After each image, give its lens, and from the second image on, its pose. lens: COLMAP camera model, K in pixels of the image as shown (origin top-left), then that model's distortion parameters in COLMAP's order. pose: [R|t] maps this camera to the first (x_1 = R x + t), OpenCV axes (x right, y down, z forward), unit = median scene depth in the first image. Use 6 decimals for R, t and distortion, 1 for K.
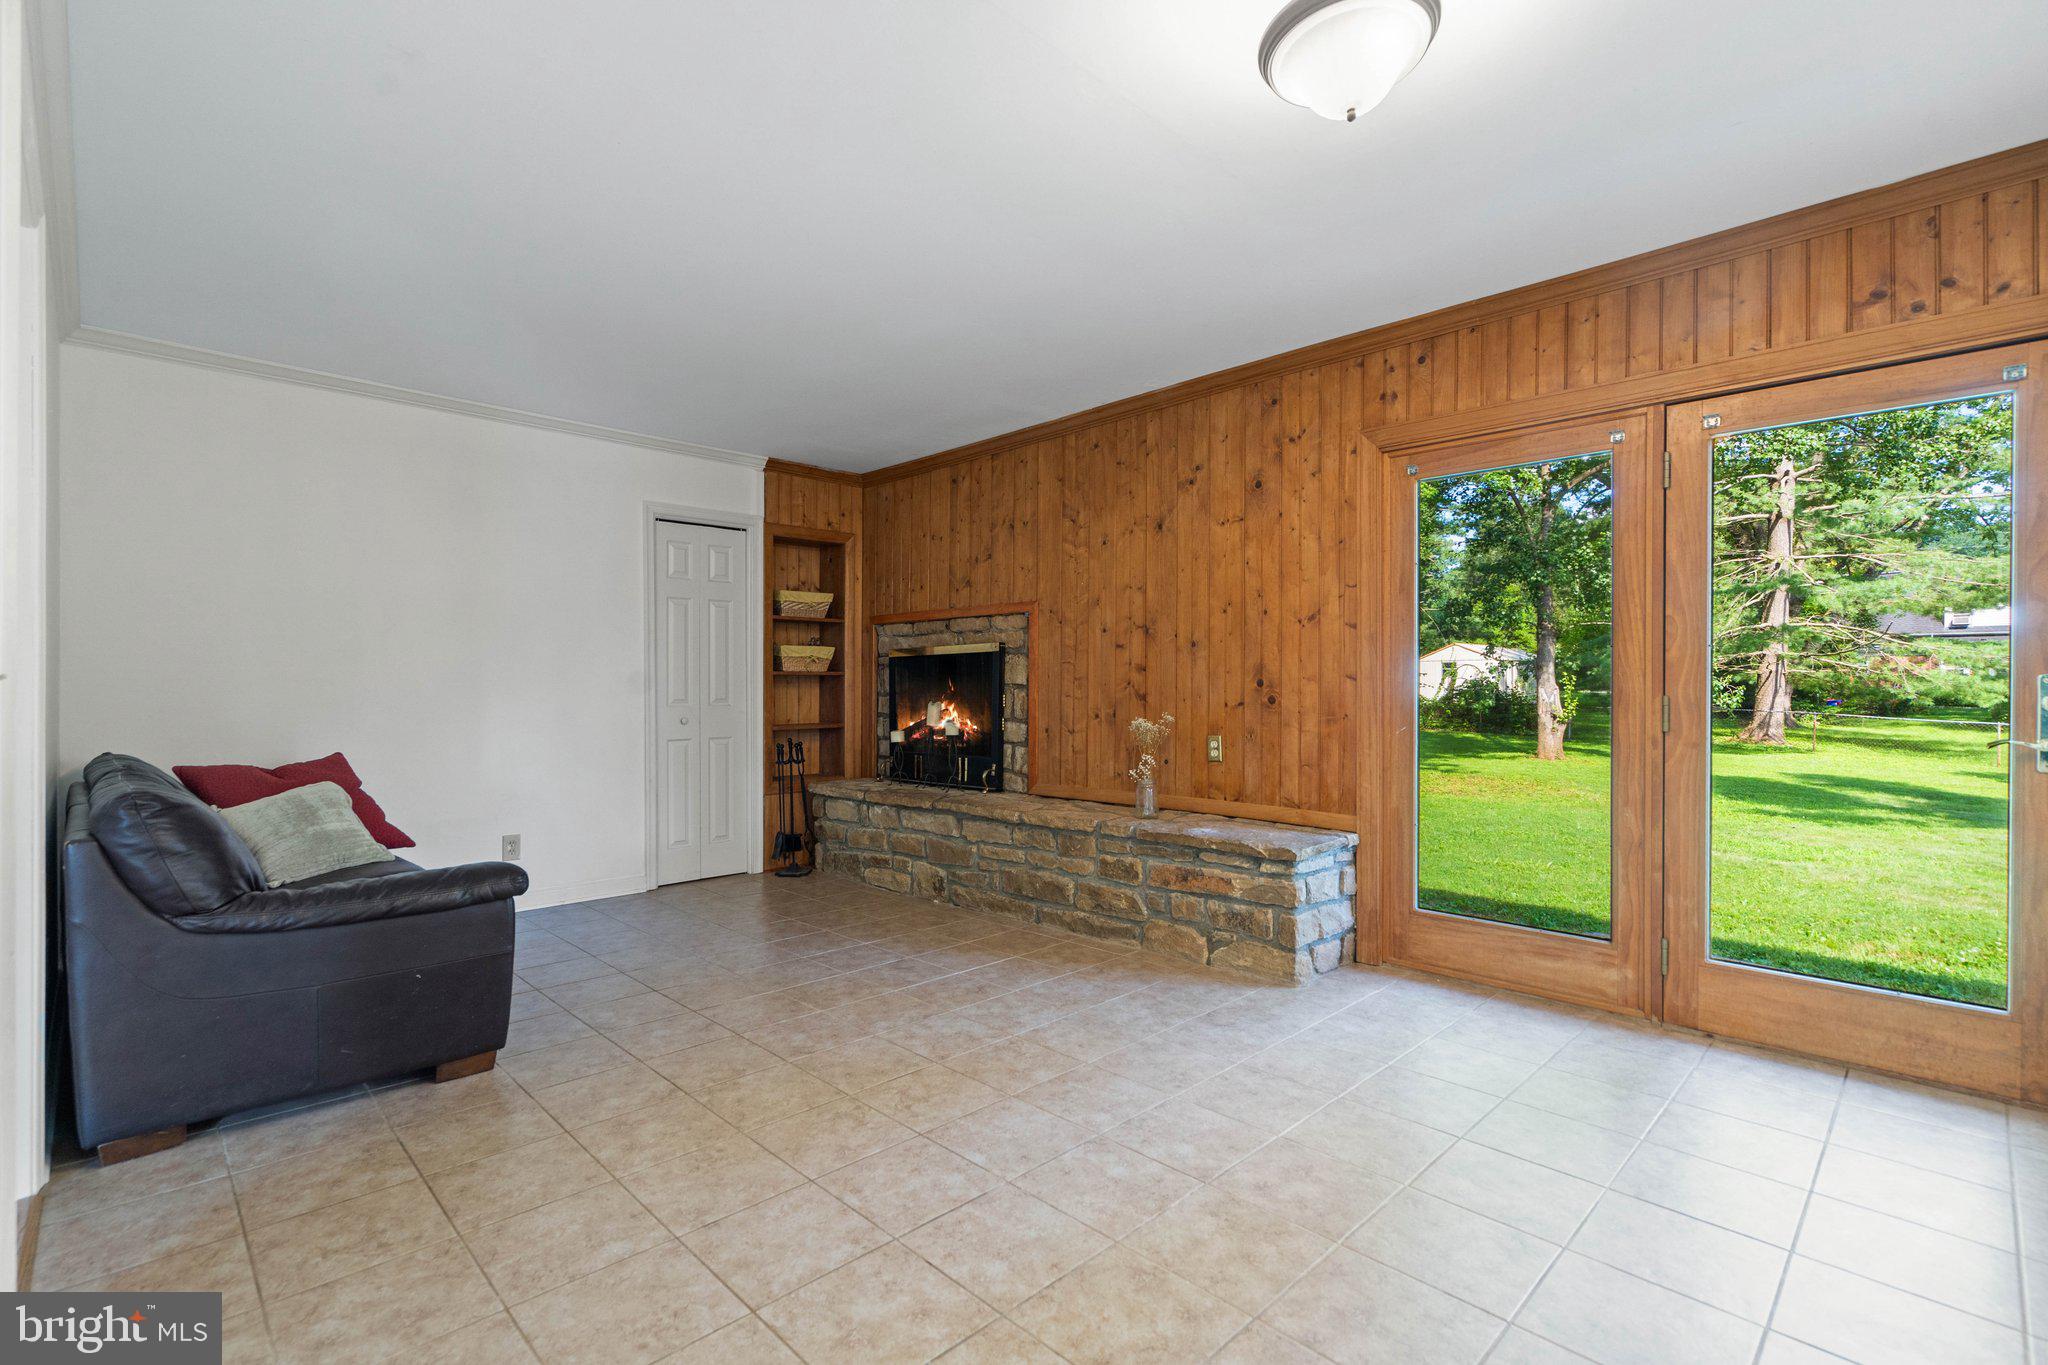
lens RADIAL K [[917.9, 0, 1024.0], [0, 917.9, 682.5], [0, 0, 1]] dist [-0.000615, 0.000008]
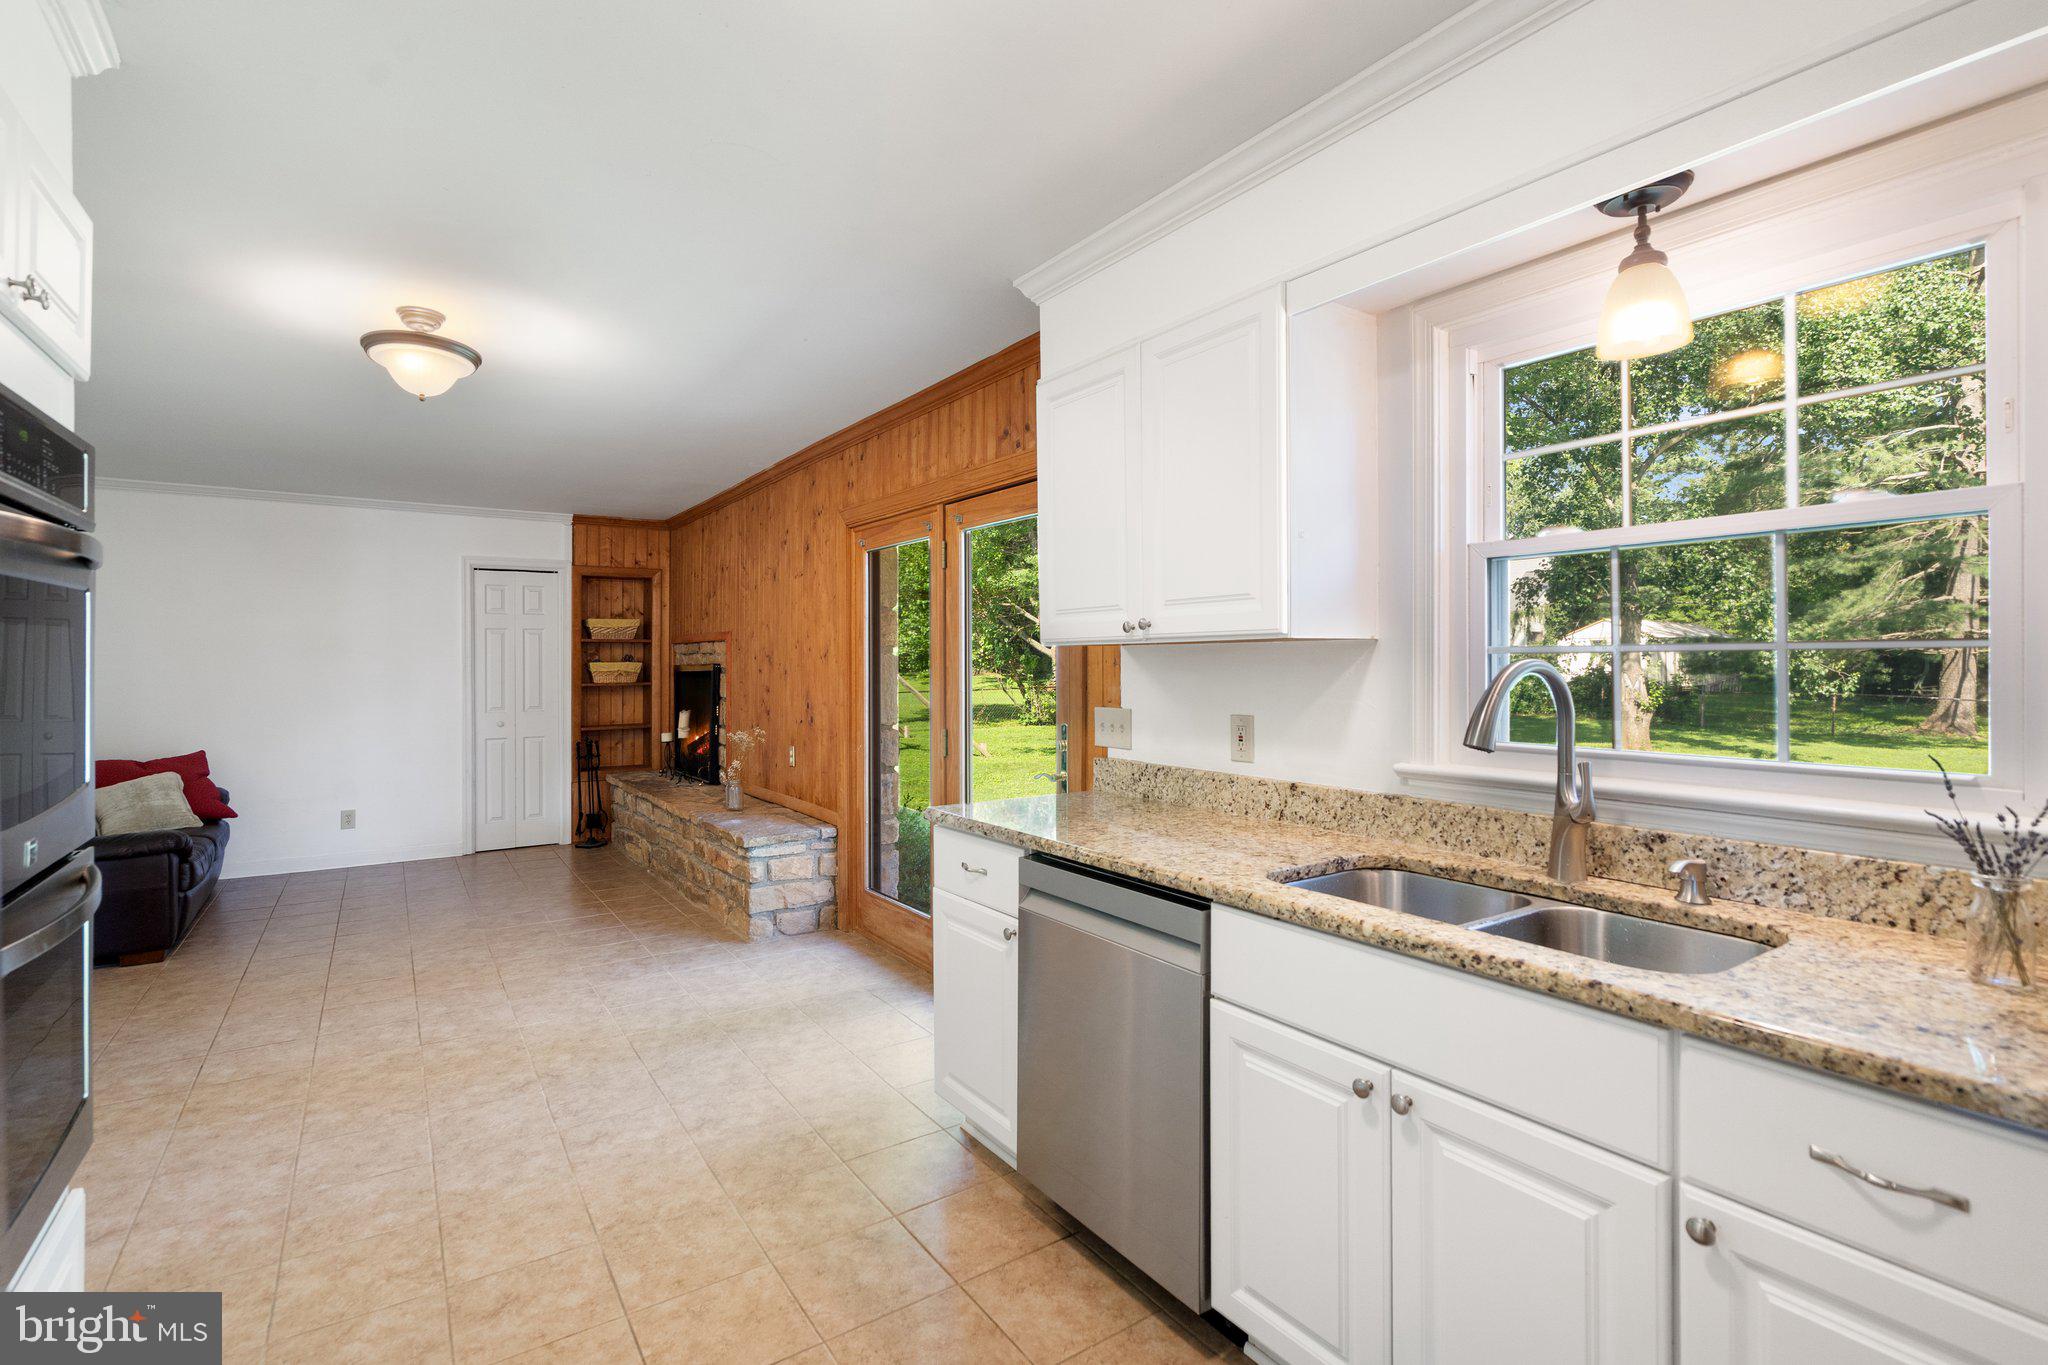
lens RADIAL K [[942.0, 0, 1017.2], [0, 942.0, 662.6], [0, 0, 1]] dist [0.006996, -0.000353]
pose [[0.981844, -0.002694, -0.189670, 0.755692], [0.003793, 0.999978, 0.005430, -0.062199], [0.189651, -0.006051, 0.981833, -0.205845]]
